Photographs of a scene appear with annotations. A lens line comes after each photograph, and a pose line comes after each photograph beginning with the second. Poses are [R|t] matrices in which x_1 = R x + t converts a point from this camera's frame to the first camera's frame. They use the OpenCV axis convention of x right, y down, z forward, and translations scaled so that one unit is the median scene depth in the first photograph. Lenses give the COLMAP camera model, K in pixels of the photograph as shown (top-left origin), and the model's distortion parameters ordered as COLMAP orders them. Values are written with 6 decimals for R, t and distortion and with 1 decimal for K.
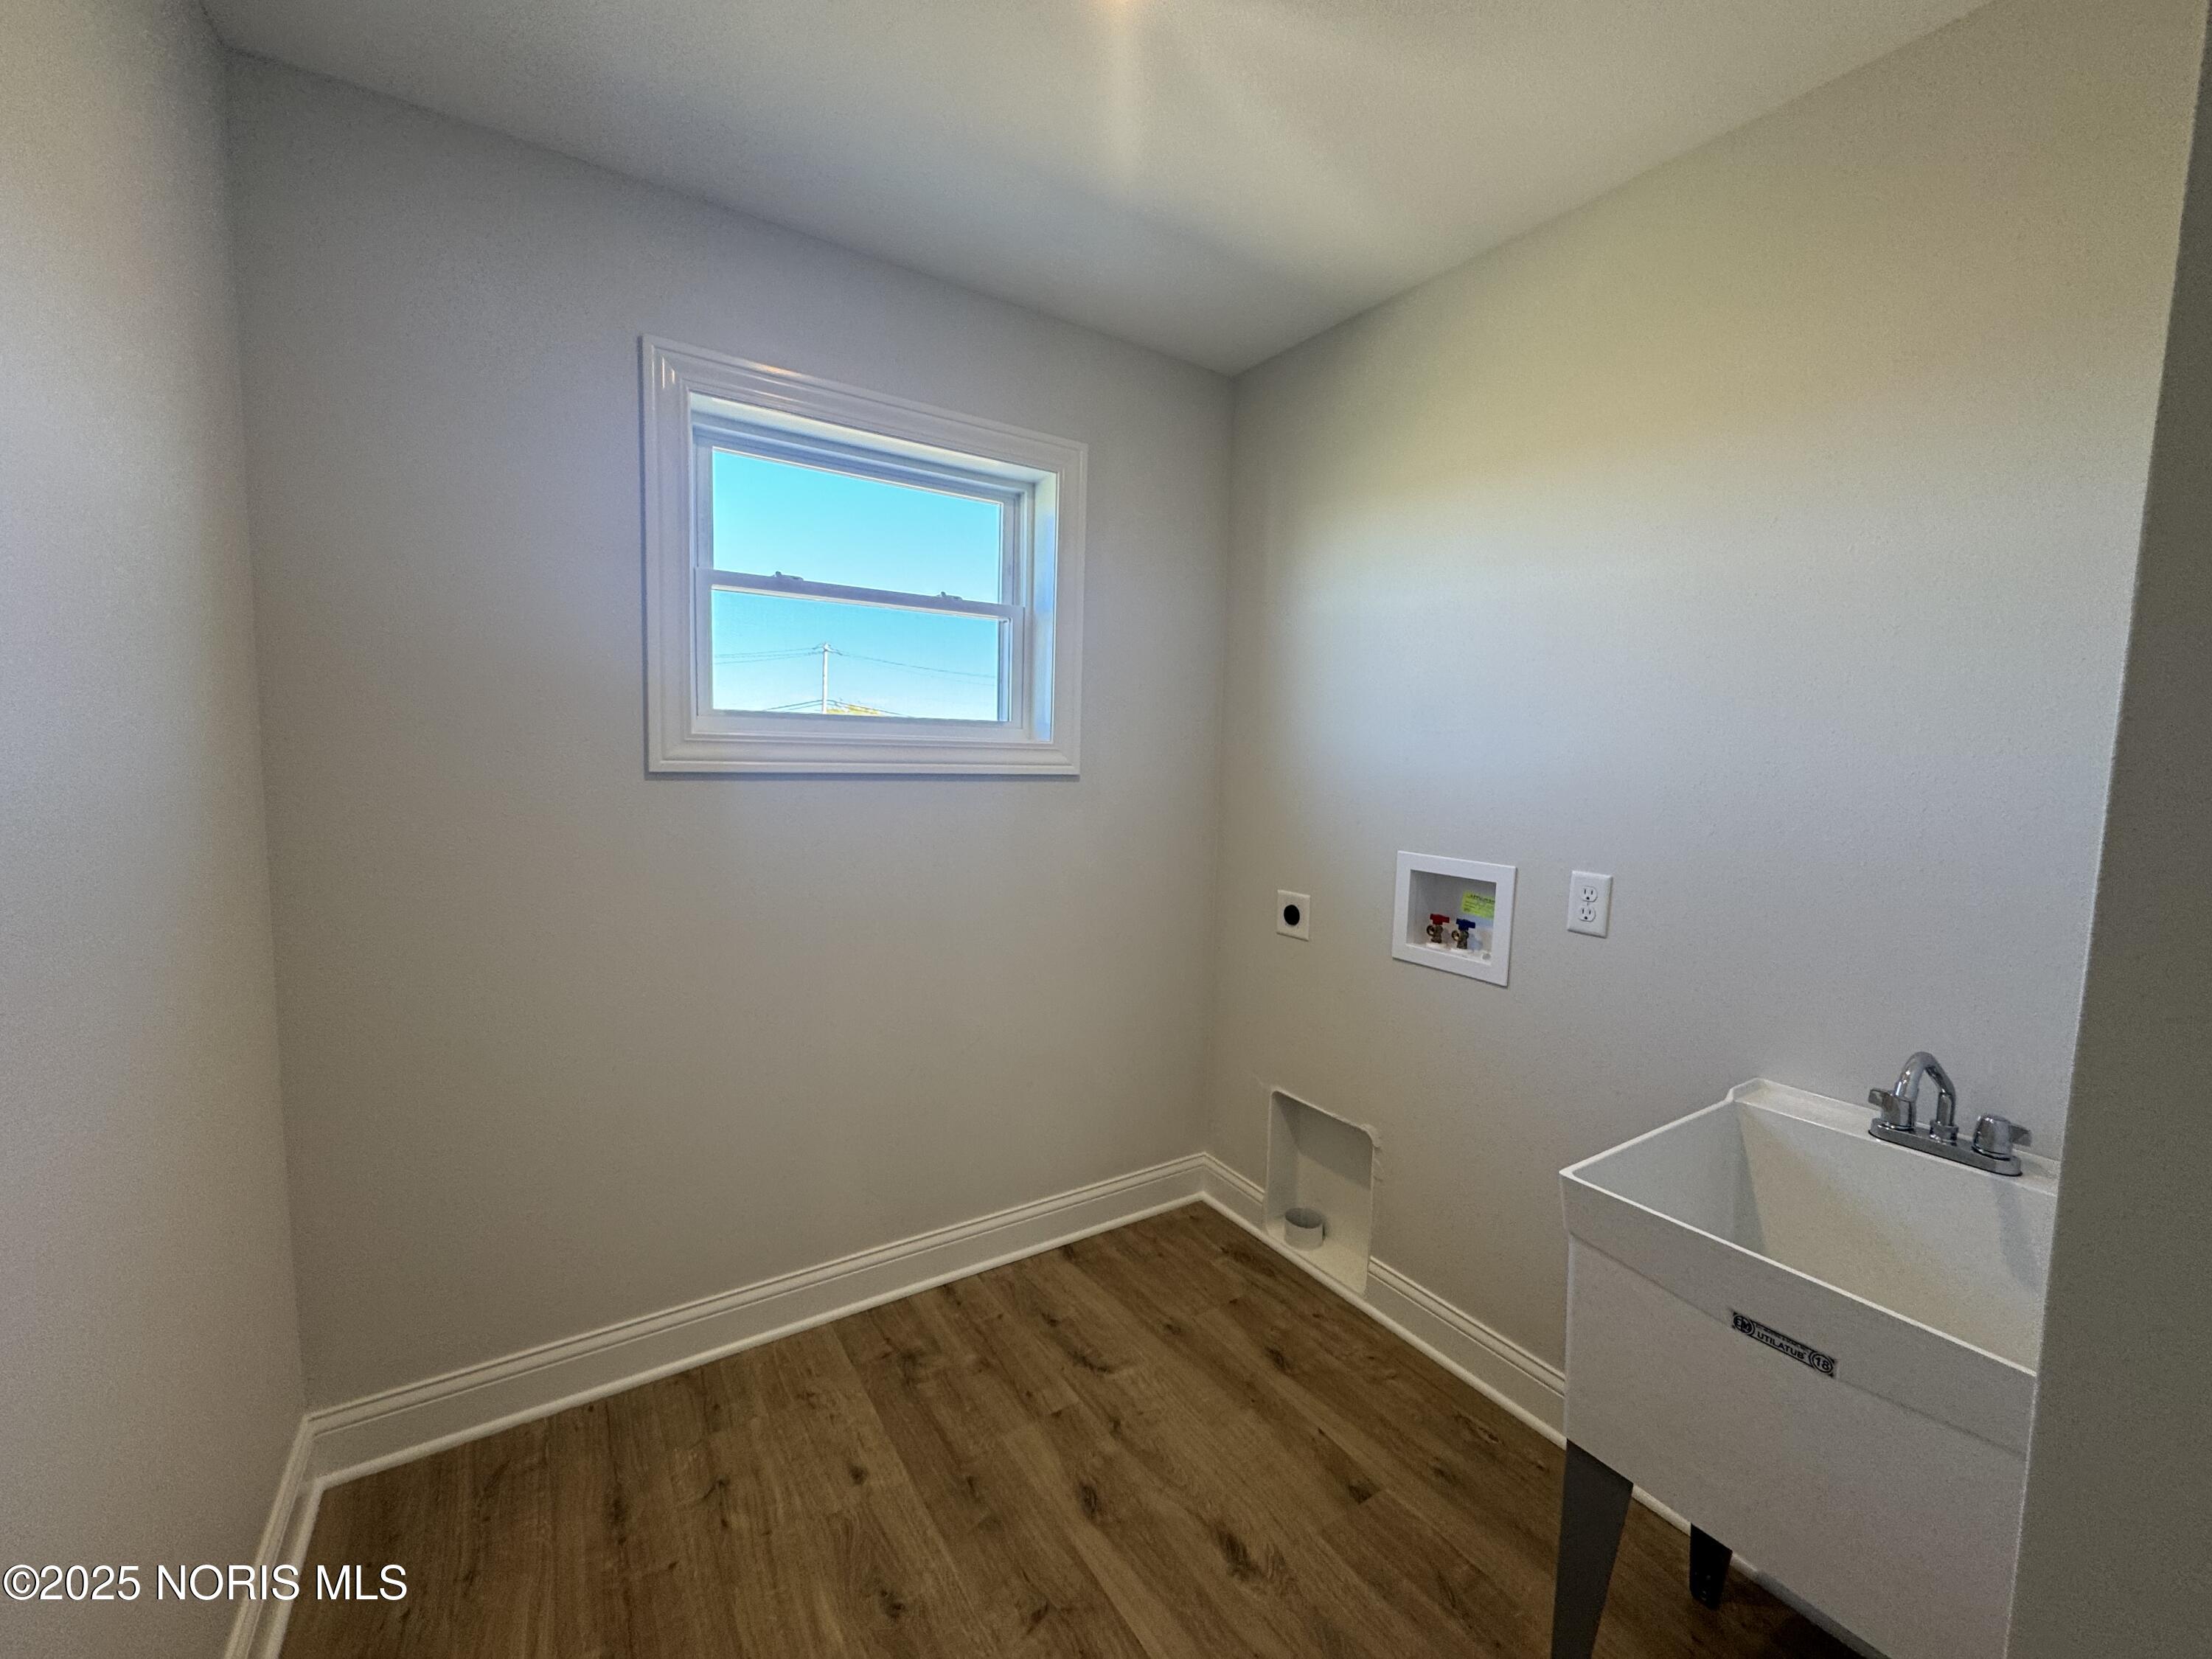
lens RADIAL K [[877.8, 0, 1107.1], [0, 877.8, 828.2], [0, 0, 1]] dist [-0.005521, 0.000633]
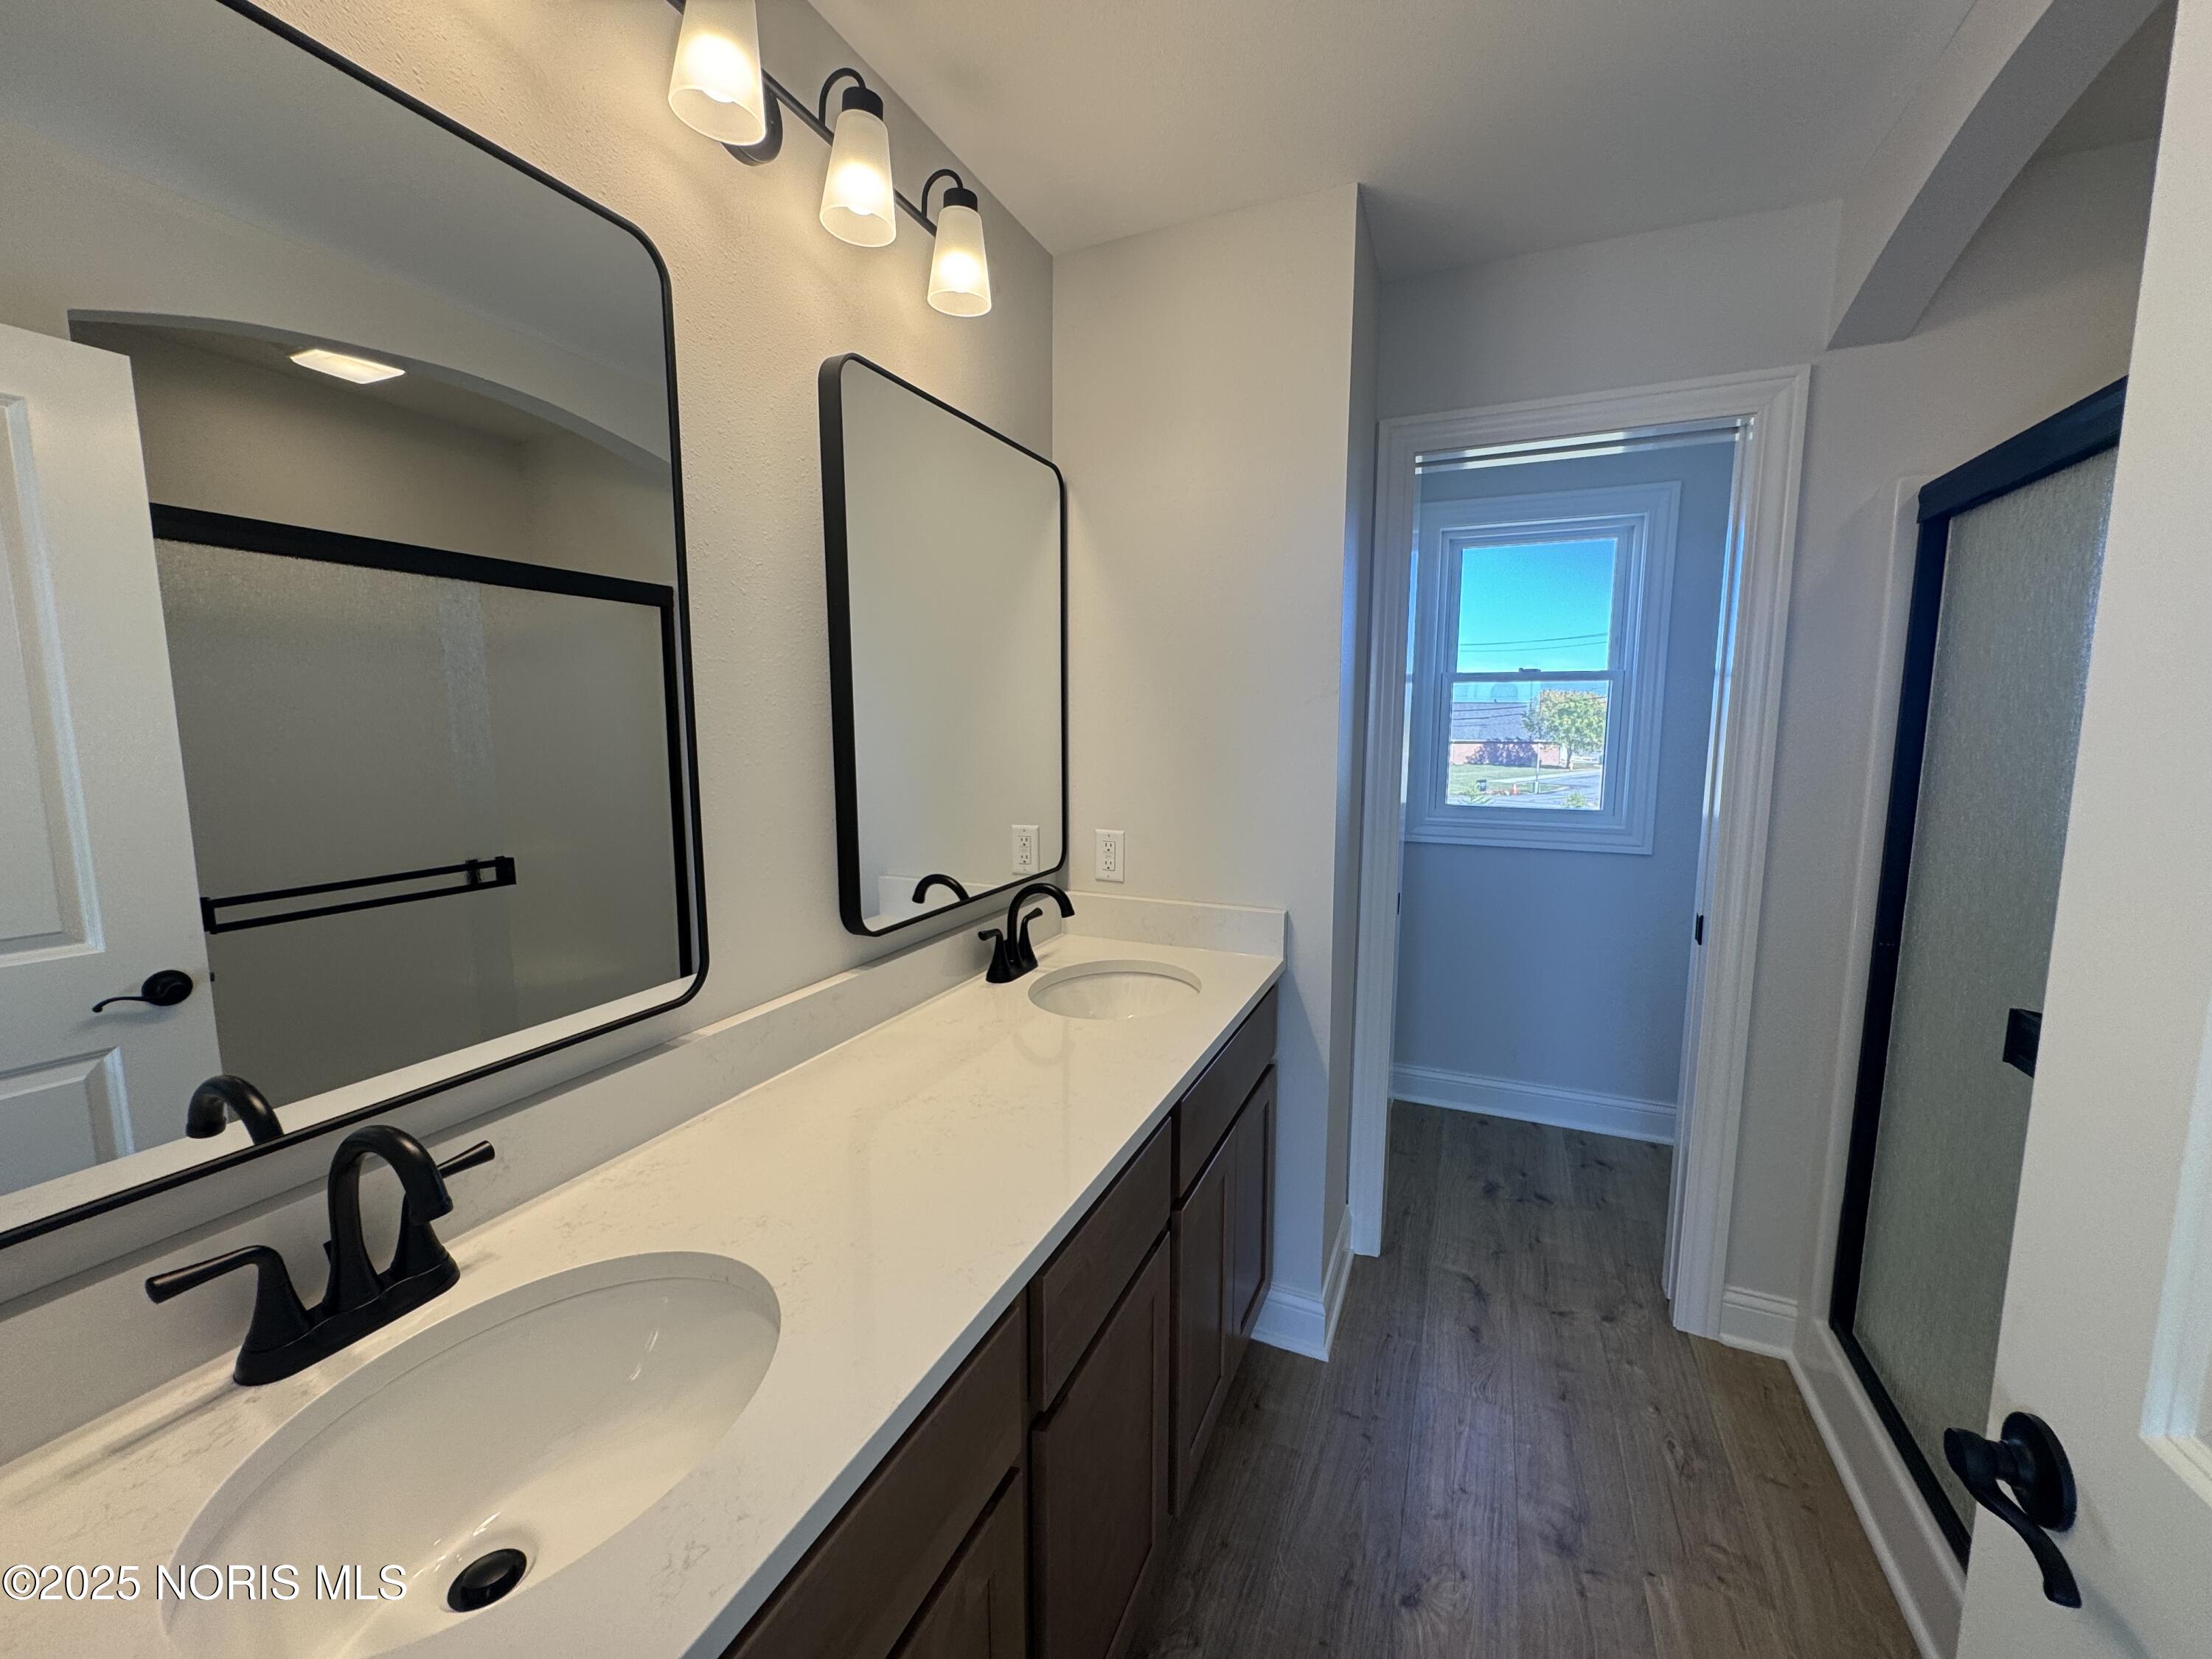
lens RADIAL K [[877.8, 0, 1107.4], [0, 877.8, 828.5], [0, 0, 1]] dist [-0.005521, 0.000633]
pose [[-0.546292, -0.128798, 0.827633, -0.559499], [0.054306, 0.980581, 0.188445, -0.177886], [-0.835833, 0.147891, -0.528689, 1.644135]]
